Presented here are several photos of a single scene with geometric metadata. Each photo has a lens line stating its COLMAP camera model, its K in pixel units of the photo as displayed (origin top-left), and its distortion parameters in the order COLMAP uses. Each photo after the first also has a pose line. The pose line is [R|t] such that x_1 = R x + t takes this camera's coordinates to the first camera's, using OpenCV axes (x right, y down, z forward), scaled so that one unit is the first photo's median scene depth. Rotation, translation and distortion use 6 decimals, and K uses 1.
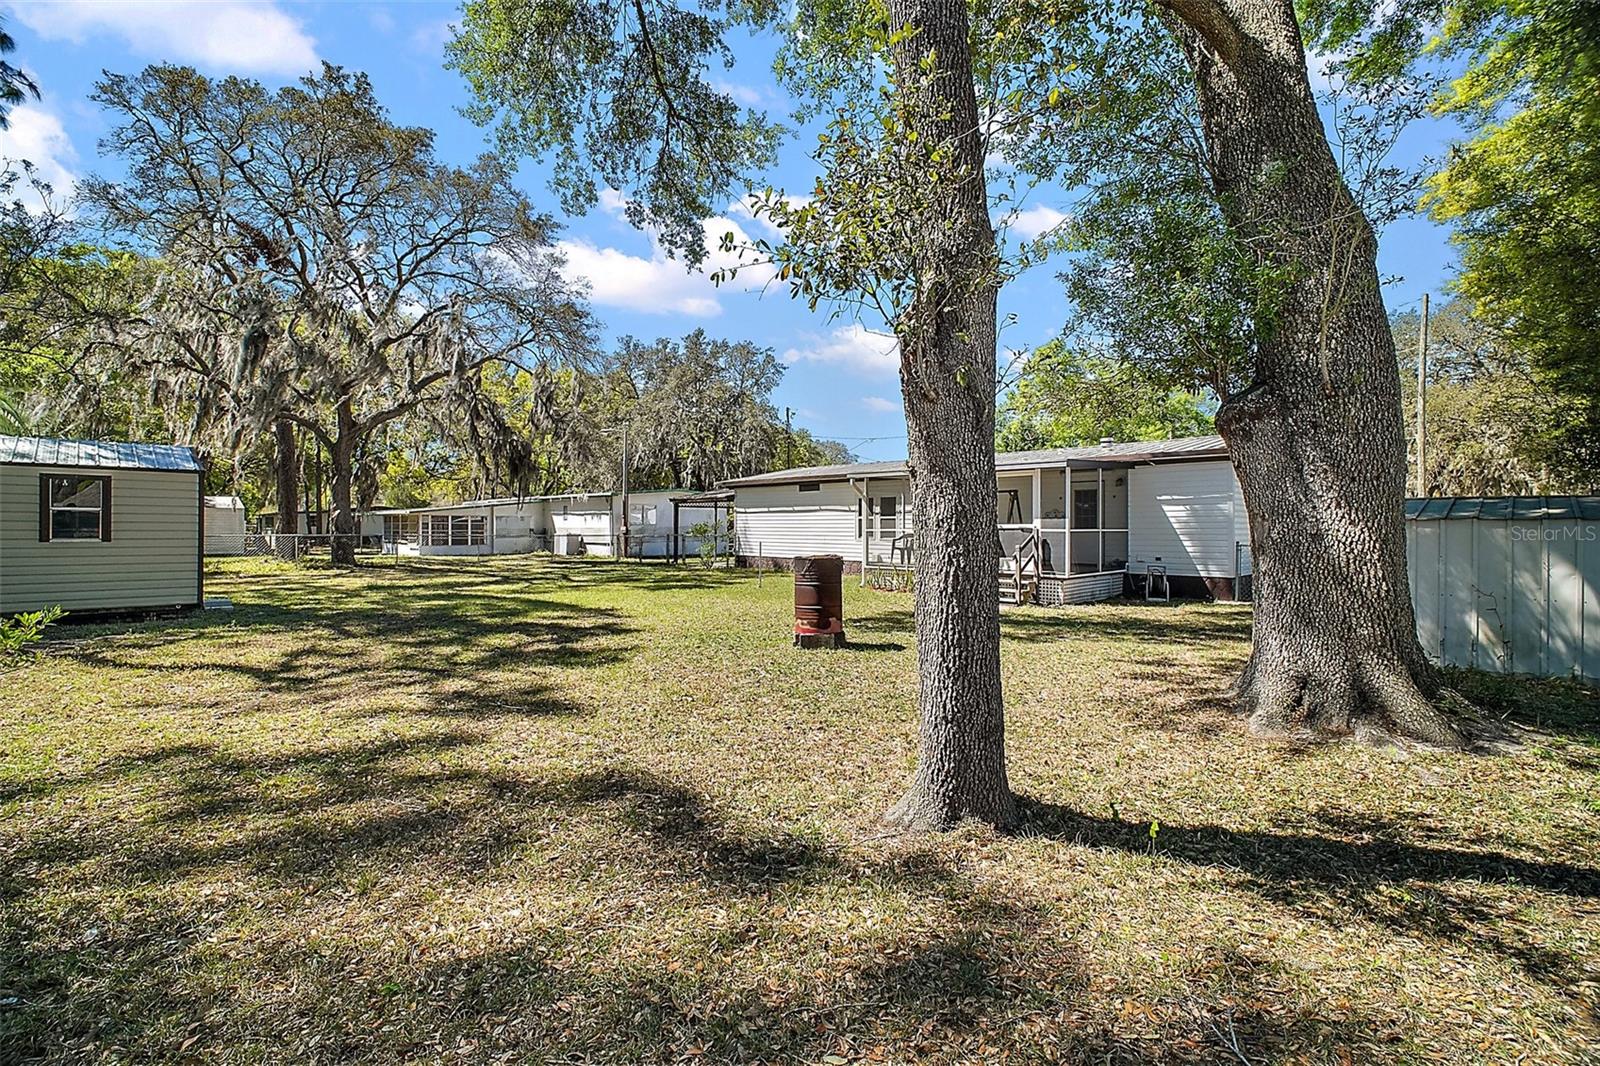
lens RADIAL K [[732.0, 0, 796.1], [0, 732.0, 531.0], [0, 0, 1]] dist [-0.000099, -0.001655]
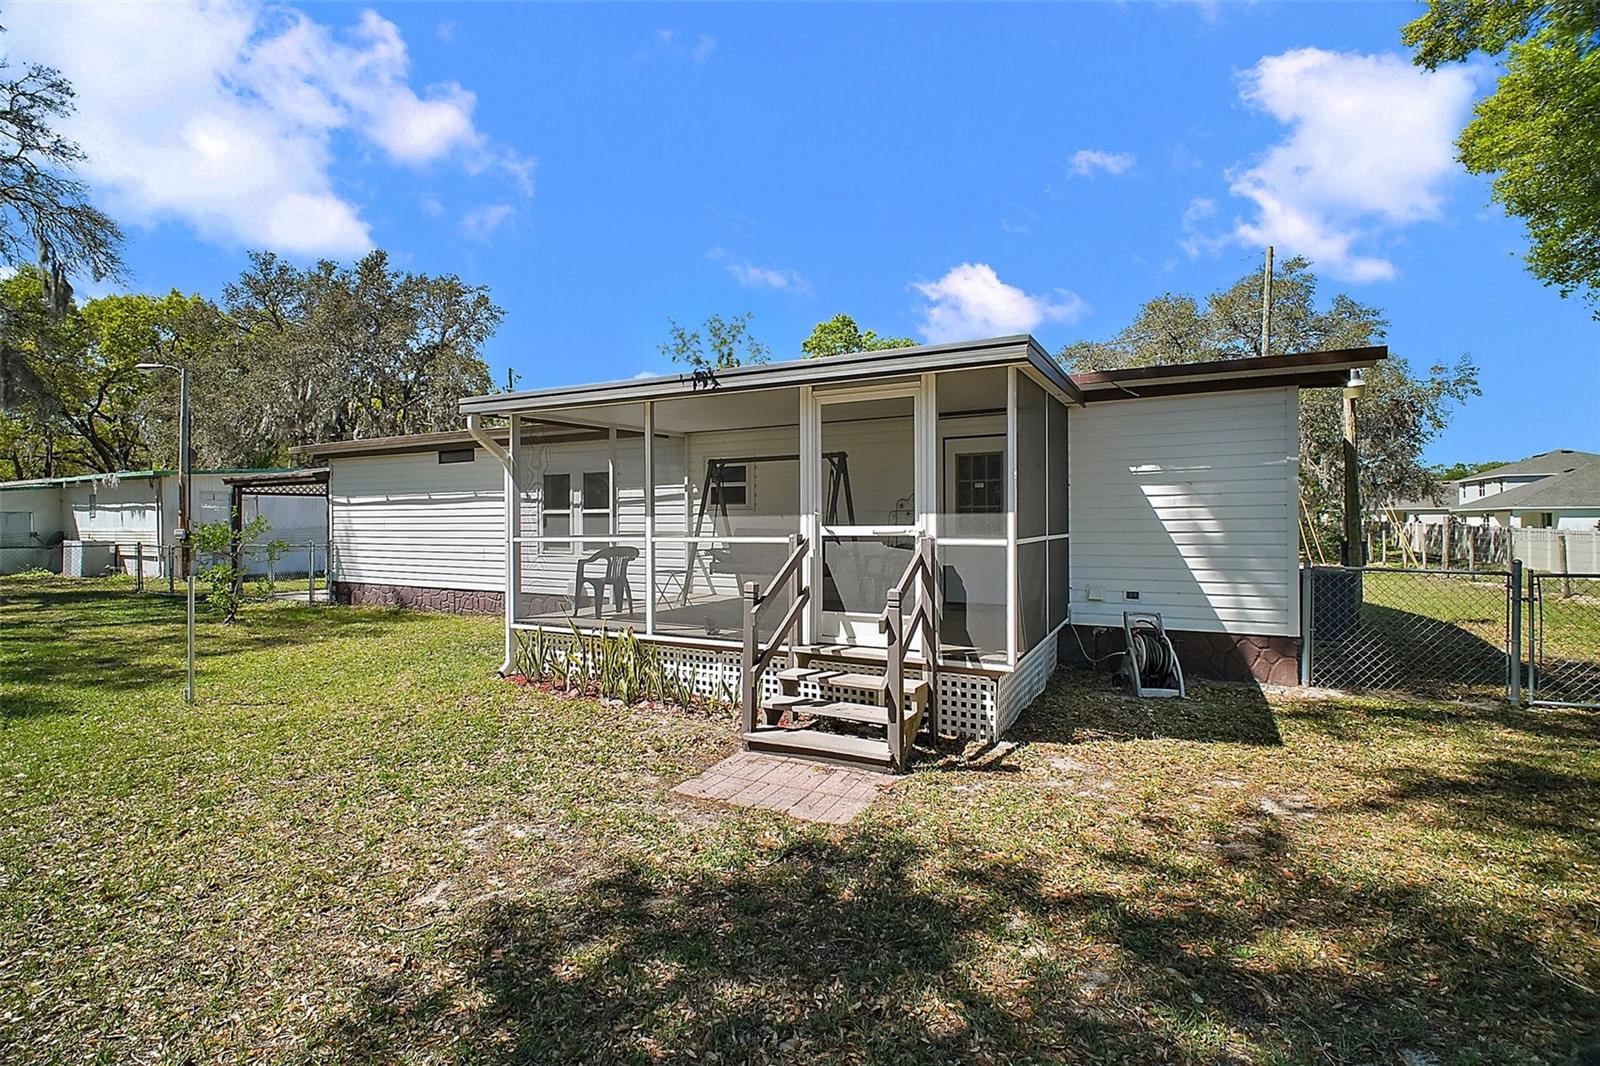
lens RADIAL K [[732.0, 0, 788.6], [0, 732.0, 530.5], [0, 0, 1]] dist [-0.000099, -0.001655]
pose [[0.957379, -0.008544, 0.288708, 0.074003], [0.007137, 0.999957, 0.005925, -0.004872], [-0.288746, -0.003612, 0.957399, 0.322928]]
